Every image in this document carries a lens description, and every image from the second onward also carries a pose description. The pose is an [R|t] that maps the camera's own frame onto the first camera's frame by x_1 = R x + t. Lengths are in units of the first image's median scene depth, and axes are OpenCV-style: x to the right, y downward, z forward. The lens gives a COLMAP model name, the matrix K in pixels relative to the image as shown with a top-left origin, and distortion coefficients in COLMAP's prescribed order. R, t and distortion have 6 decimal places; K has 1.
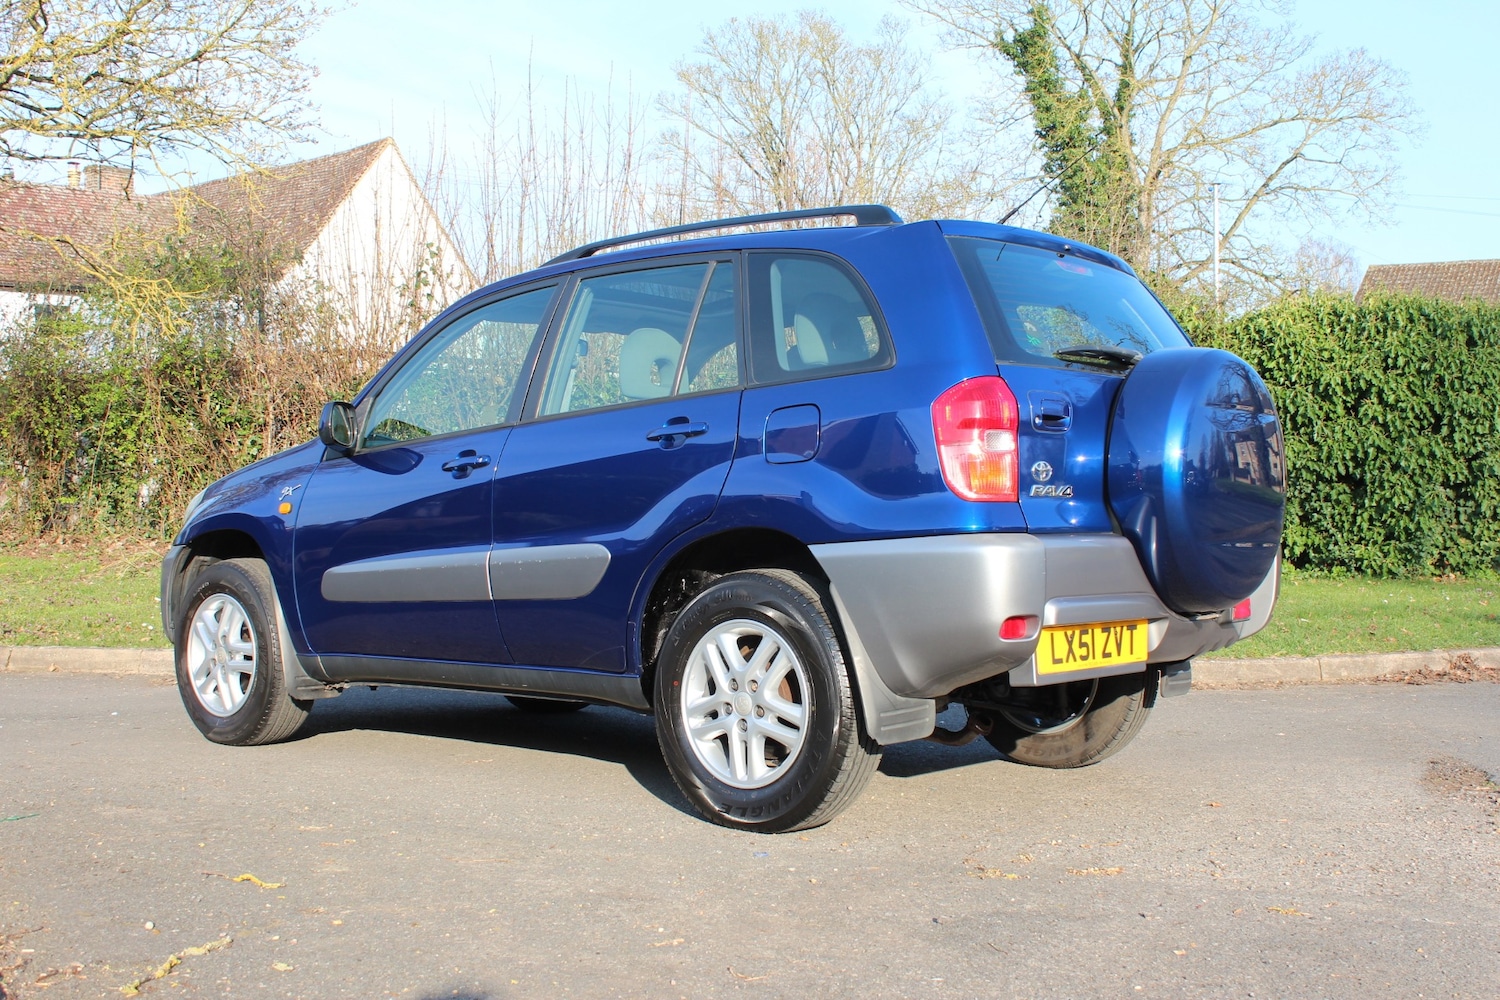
lens RADIAL K [[1703.6, 0, 750.4], [0, 1703.6, 520.7], [0, 0, 1]] dist [-0.071985, 0.016017]
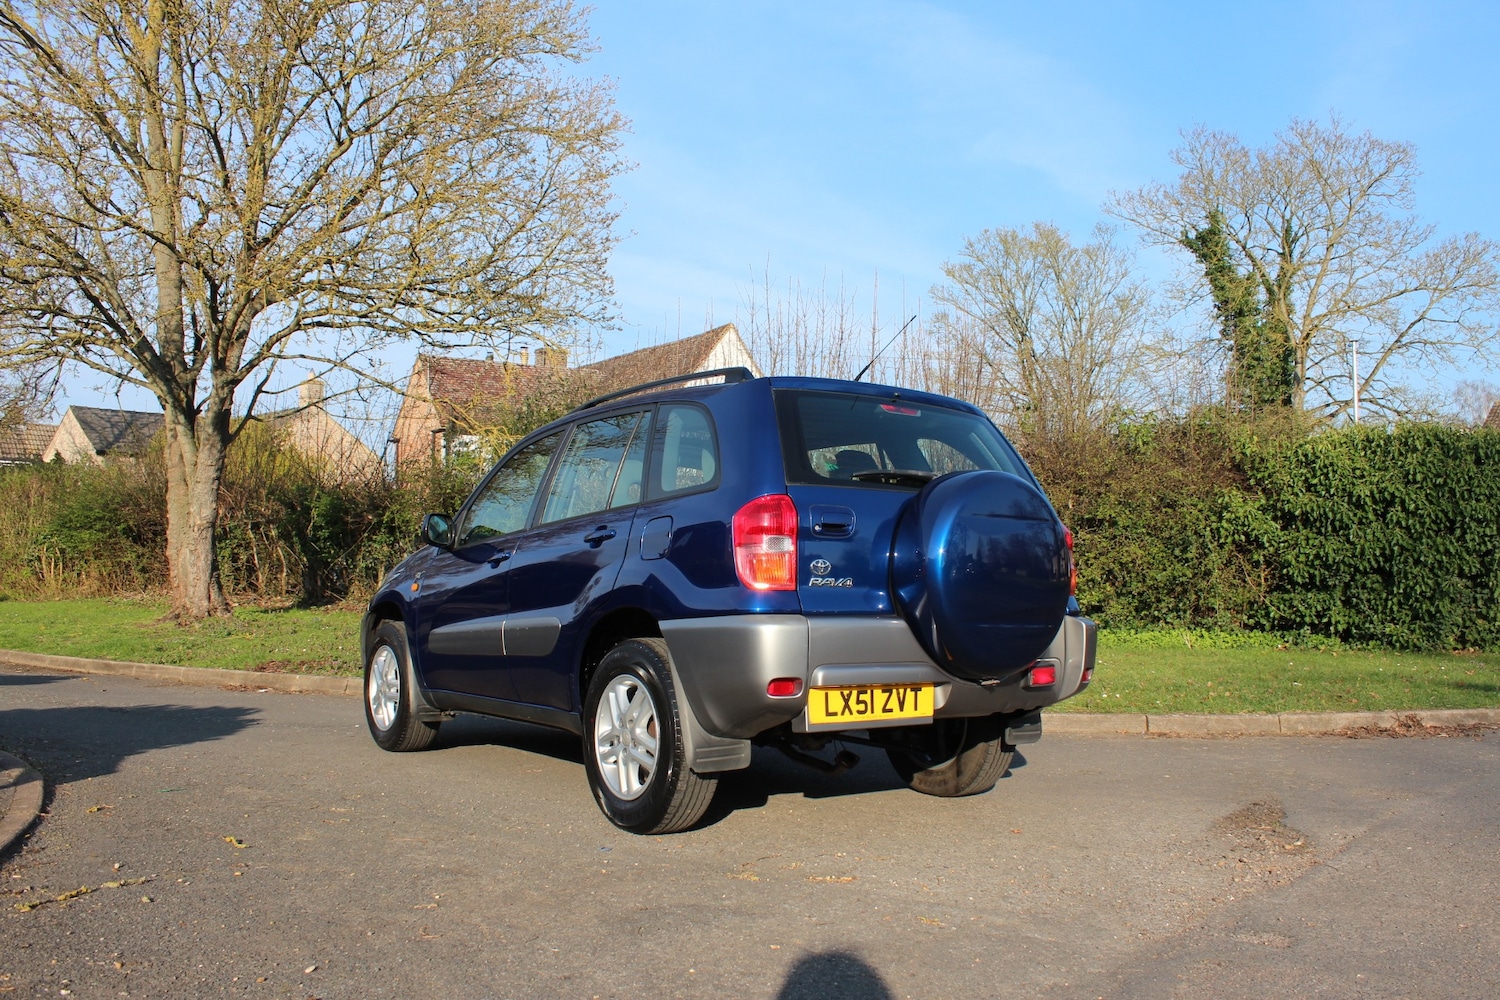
lens RADIAL K [[1251.7, 0, 779.8], [0, 1251.7, 516.9], [0, 0, 1]] dist [-0.154877, 0.135697]
pose [[0.975796, -0.001181, -0.218680, 0.117843], [-0.012897, 0.997934, -0.062938, -0.002243], [0.218302, 0.064235, 0.973765, 0.019989]]
